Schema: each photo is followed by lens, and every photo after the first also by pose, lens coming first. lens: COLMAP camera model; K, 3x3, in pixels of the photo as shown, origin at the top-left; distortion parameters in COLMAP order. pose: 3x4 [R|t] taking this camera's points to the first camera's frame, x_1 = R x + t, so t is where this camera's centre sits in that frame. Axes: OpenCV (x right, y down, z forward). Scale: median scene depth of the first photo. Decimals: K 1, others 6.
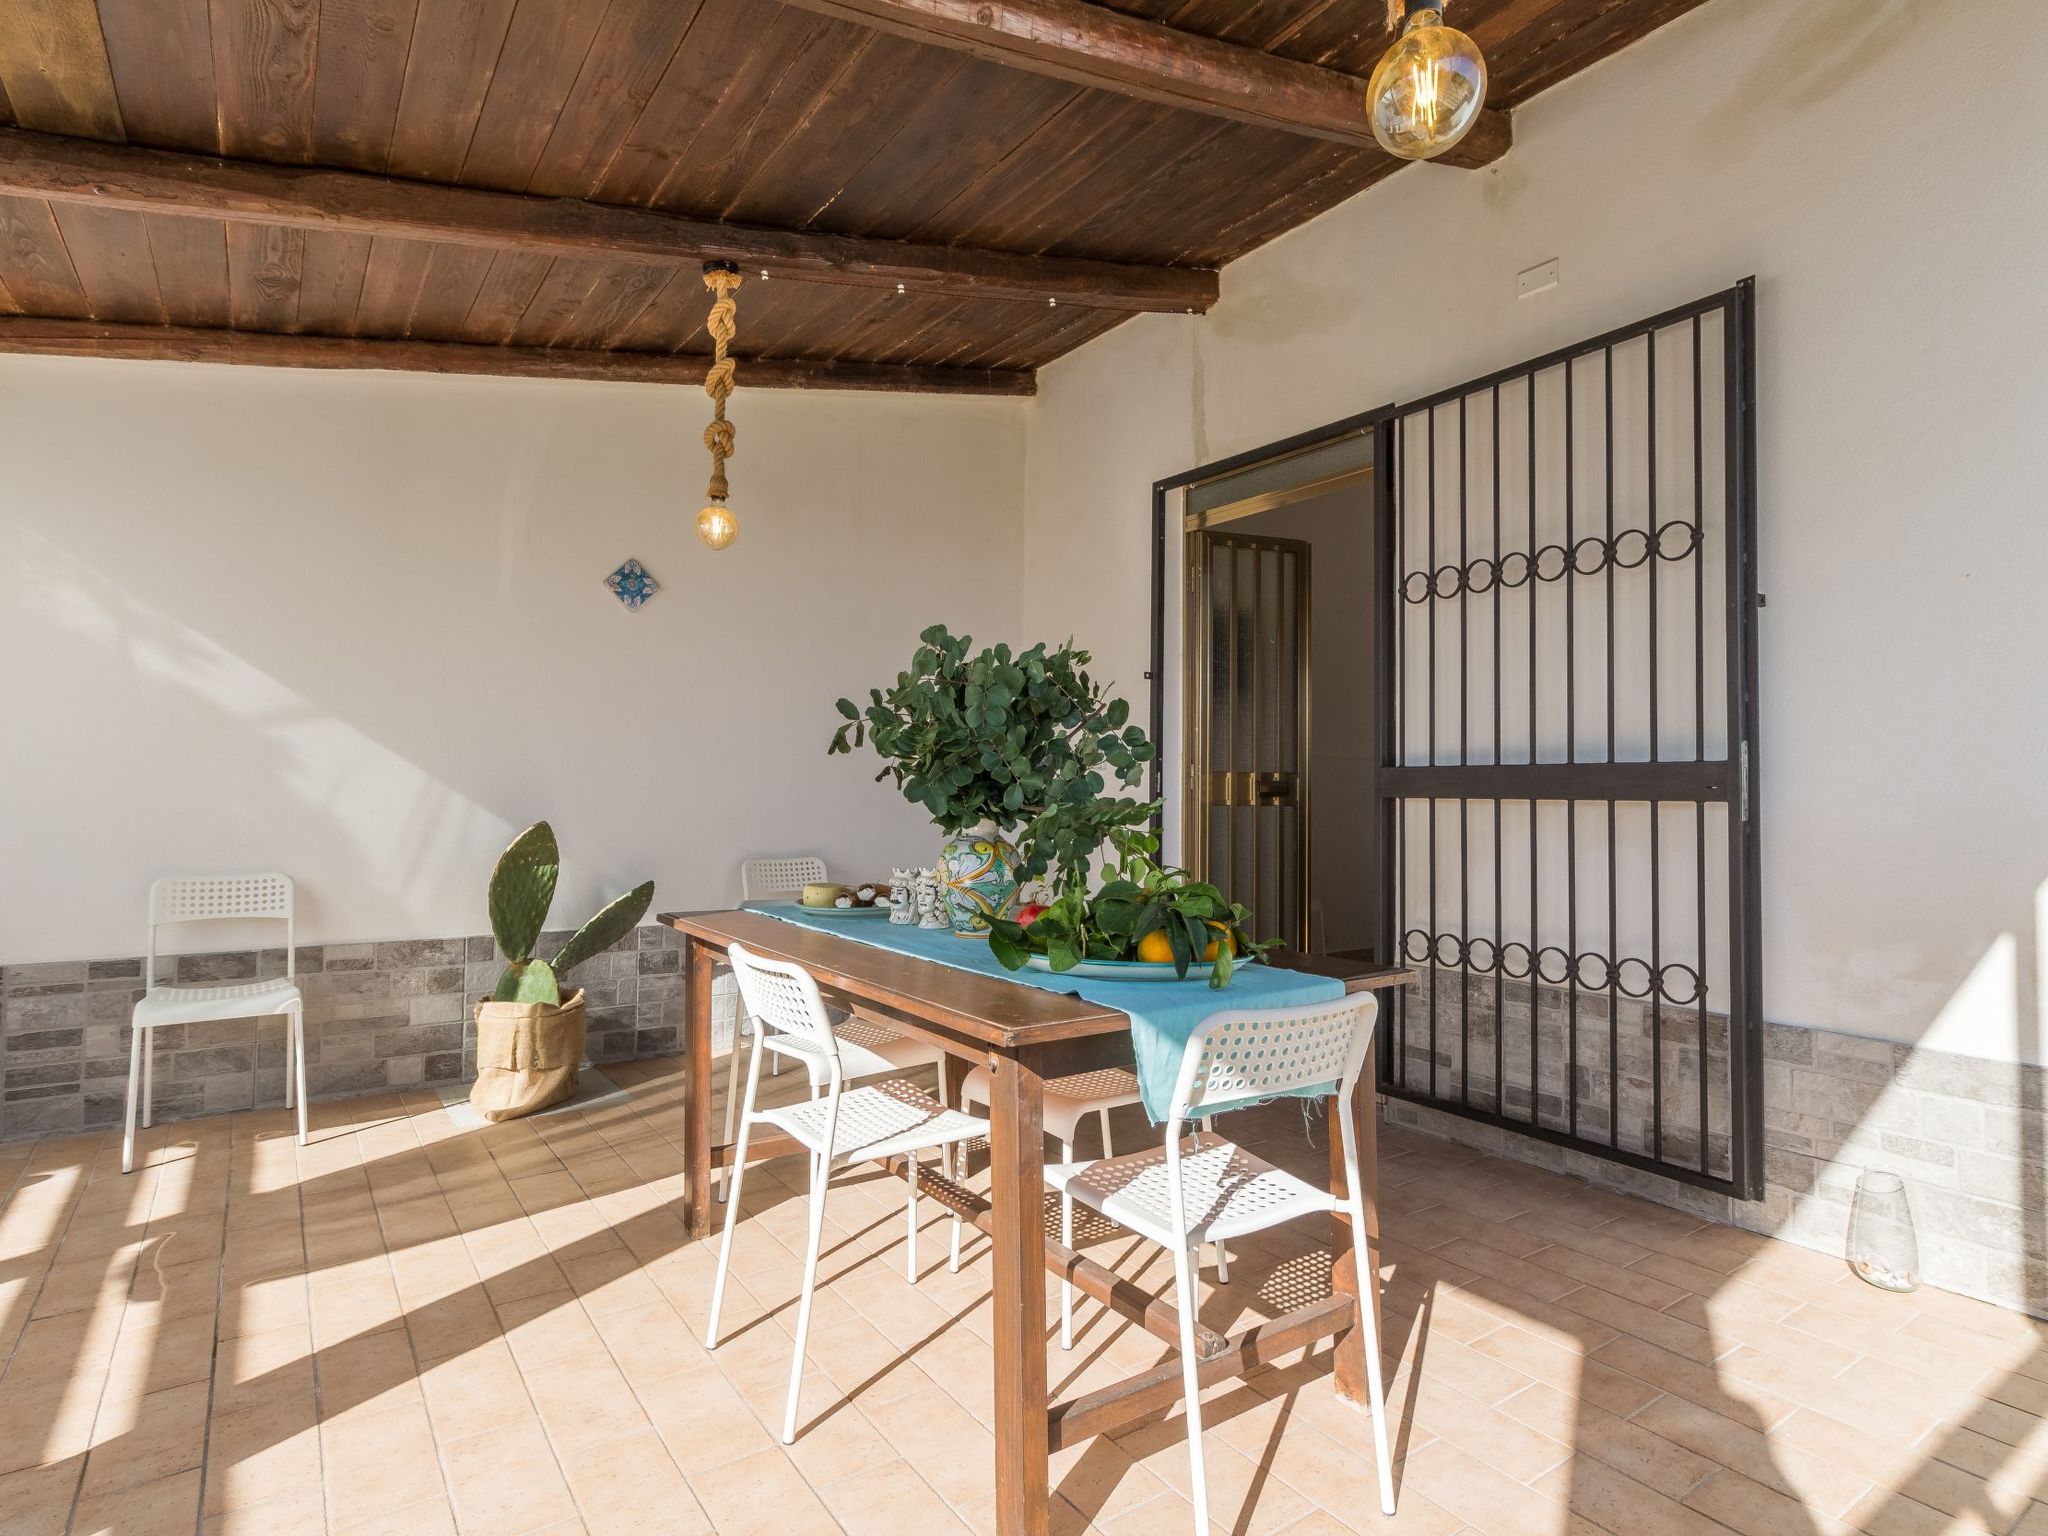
lens RADIAL K [[1091.6, 0, 1024.0], [0, 1091.6, 768.0], [0, 0, 1]] dist [0.003789, 0.000529]
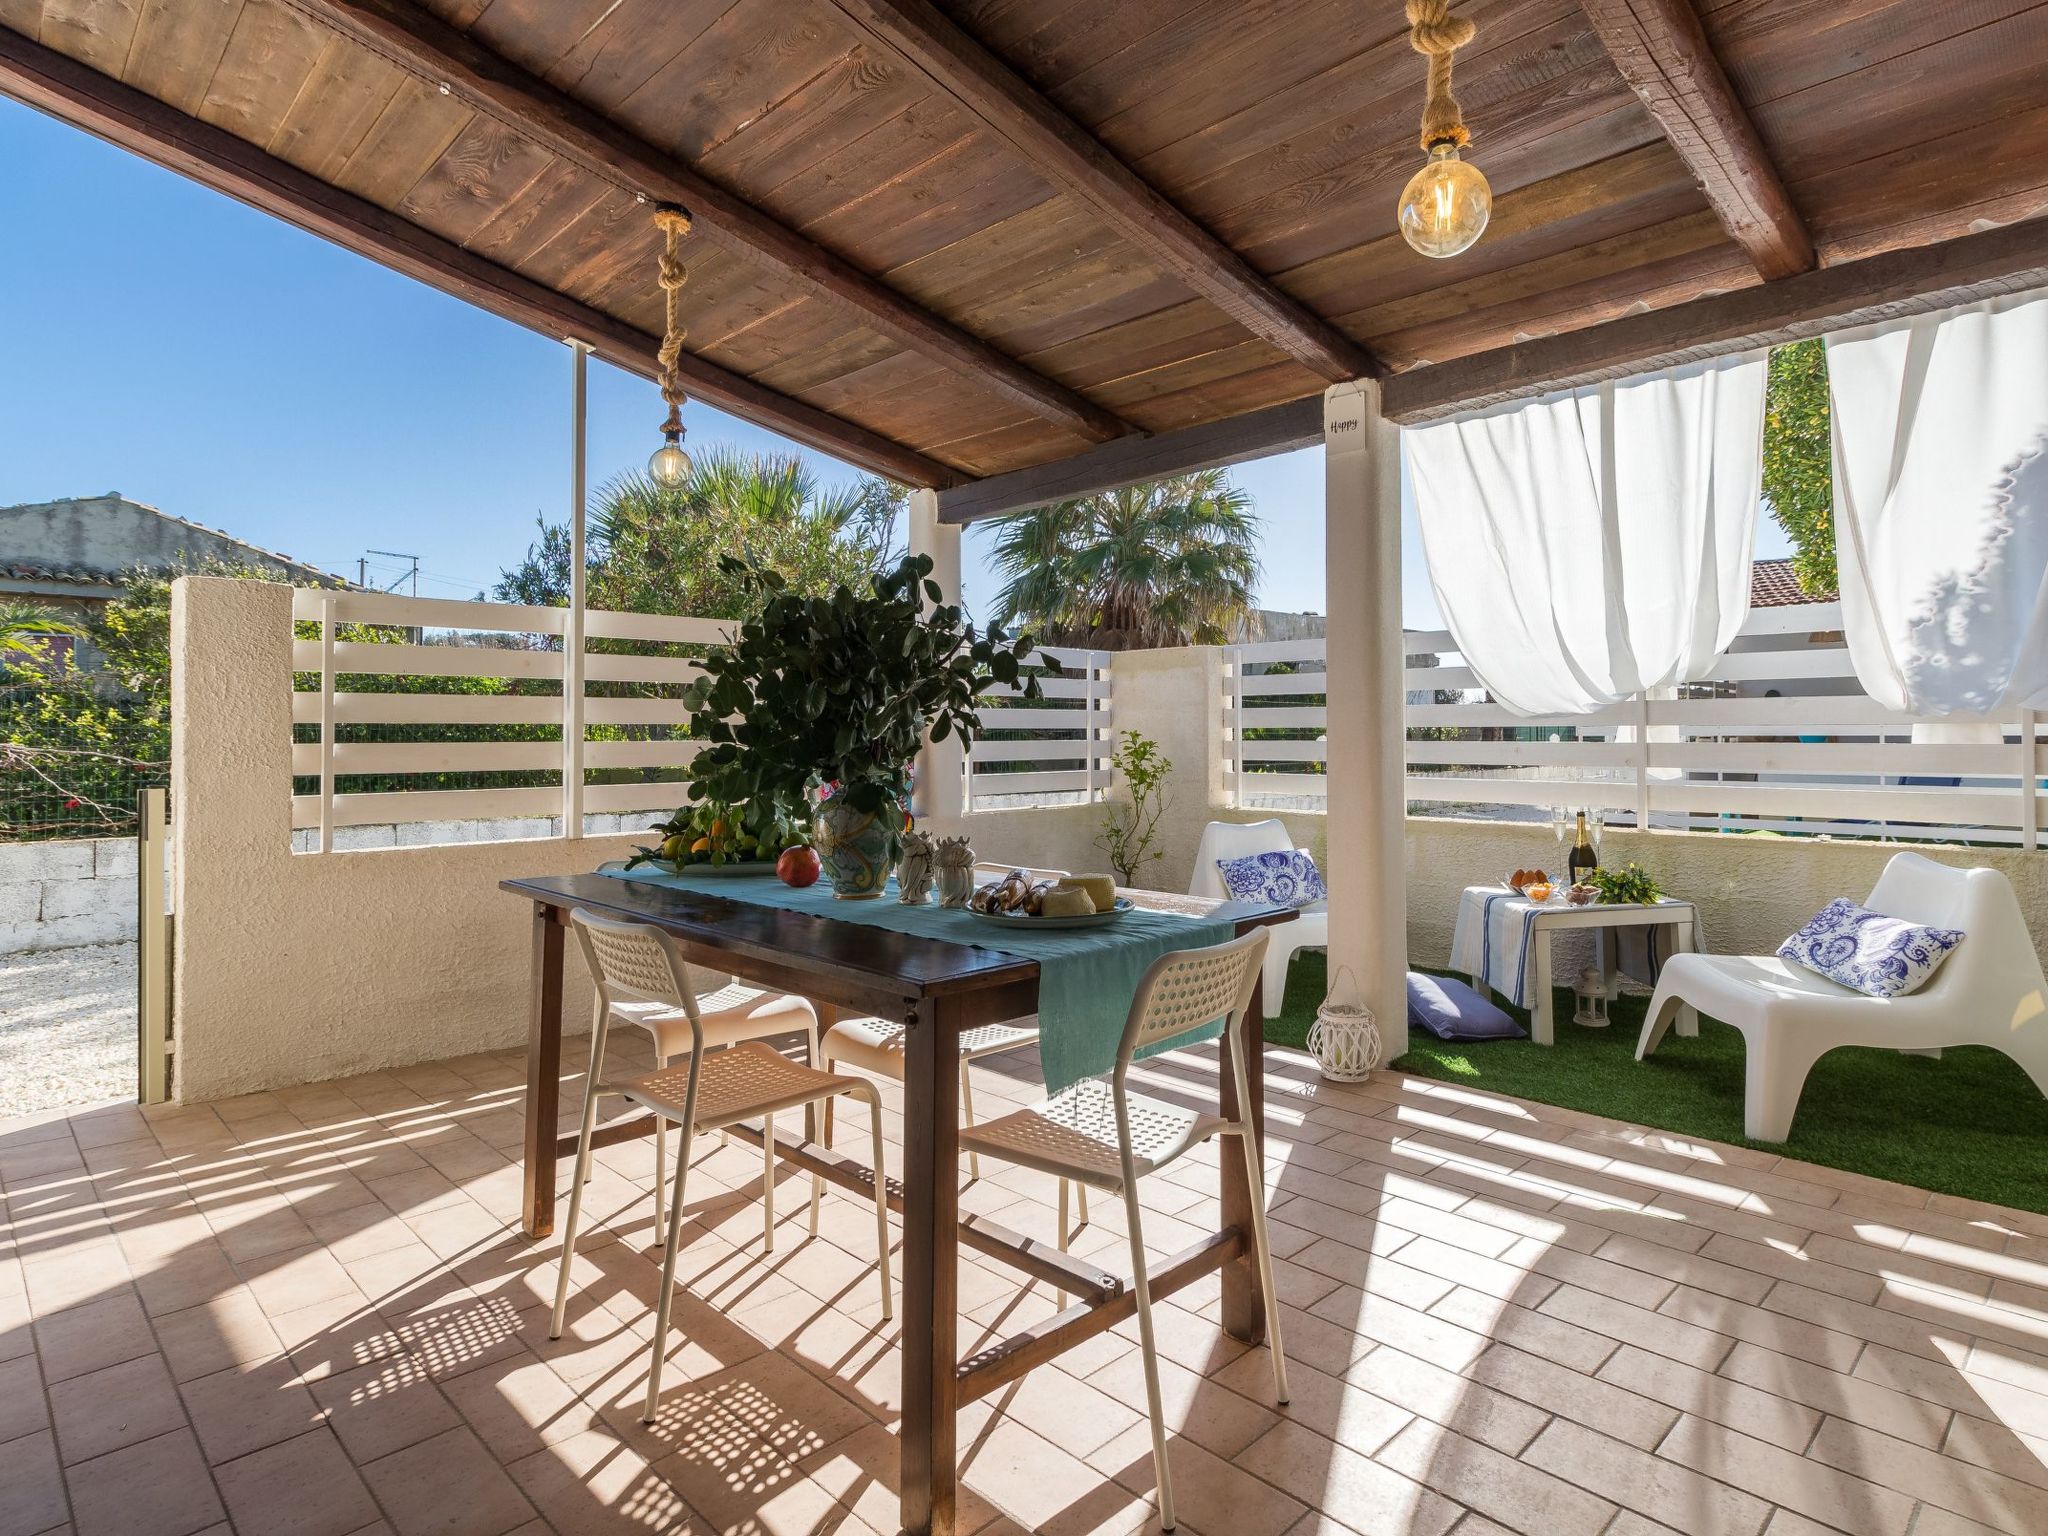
lens RADIAL K [[1091.6, 0, 1024.0], [0, 1091.6, 768.0], [0, 0, 1]] dist [0.003789, 0.000529]
pose [[-0.983862, -0.009932, -0.178655, -0.012849], [-0.010758, 0.999935, 0.003657, 0.047898], [0.178607, 0.005520, -0.983905, 2.142811]]
